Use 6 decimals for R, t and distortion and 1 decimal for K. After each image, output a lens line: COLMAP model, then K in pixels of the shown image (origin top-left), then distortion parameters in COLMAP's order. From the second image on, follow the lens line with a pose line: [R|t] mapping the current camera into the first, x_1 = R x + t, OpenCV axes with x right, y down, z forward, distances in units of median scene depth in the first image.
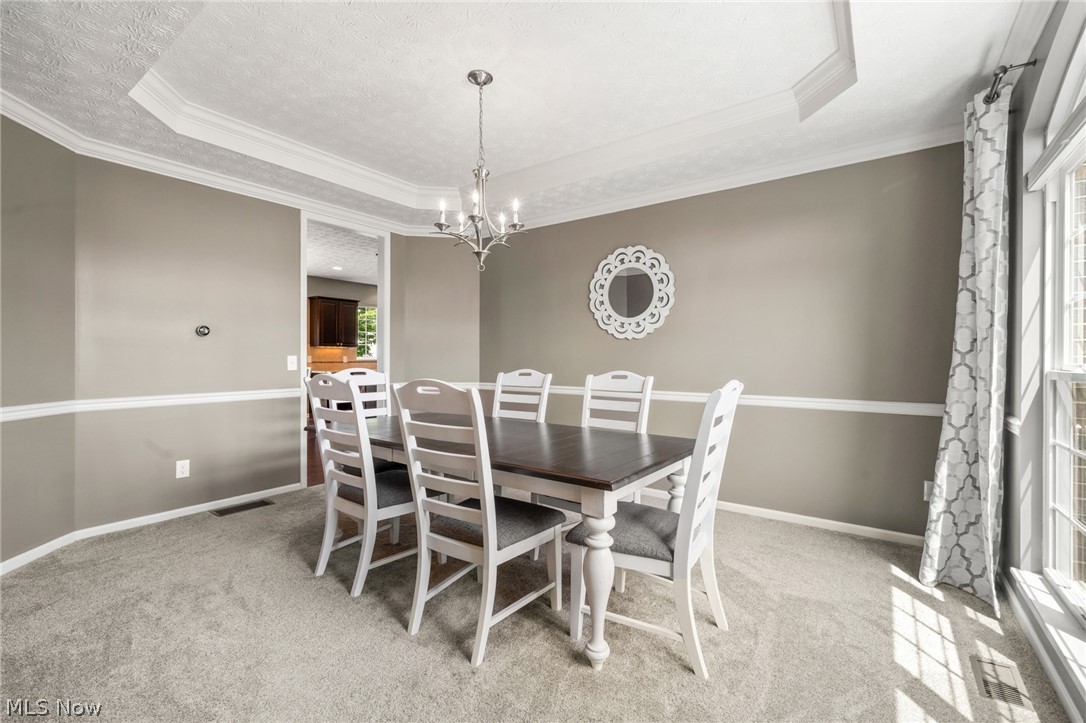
lens RADIAL K [[468.0, 0, 537.8], [0, 468.0, 359.7], [0, 0, 1]] dist [-0.000740, 0.000248]
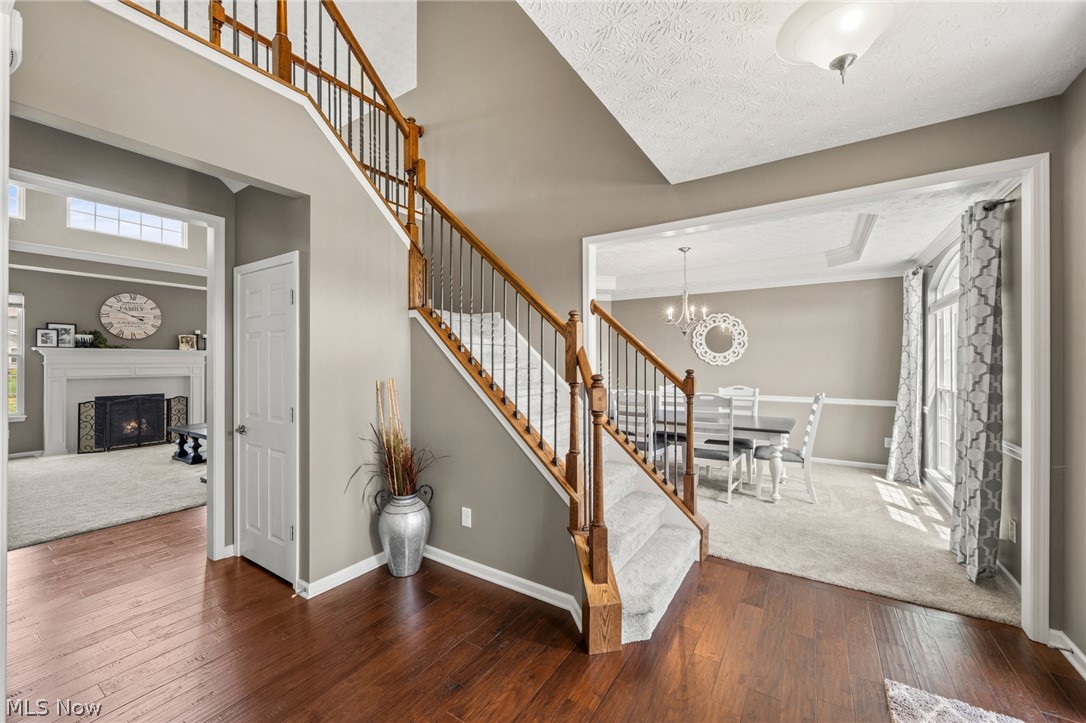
lens RADIAL K [[418.1, 0, 535.6], [0, 418.1, 358.4], [0, 0, 1]] dist [-0.005866, -0.000285]
pose [[0.999083, -0.007268, 0.042186, -0.996613], [0.007508, 0.999957, -0.005534, -0.116673], [-0.042143, 0.005845, 0.999094, -0.976652]]
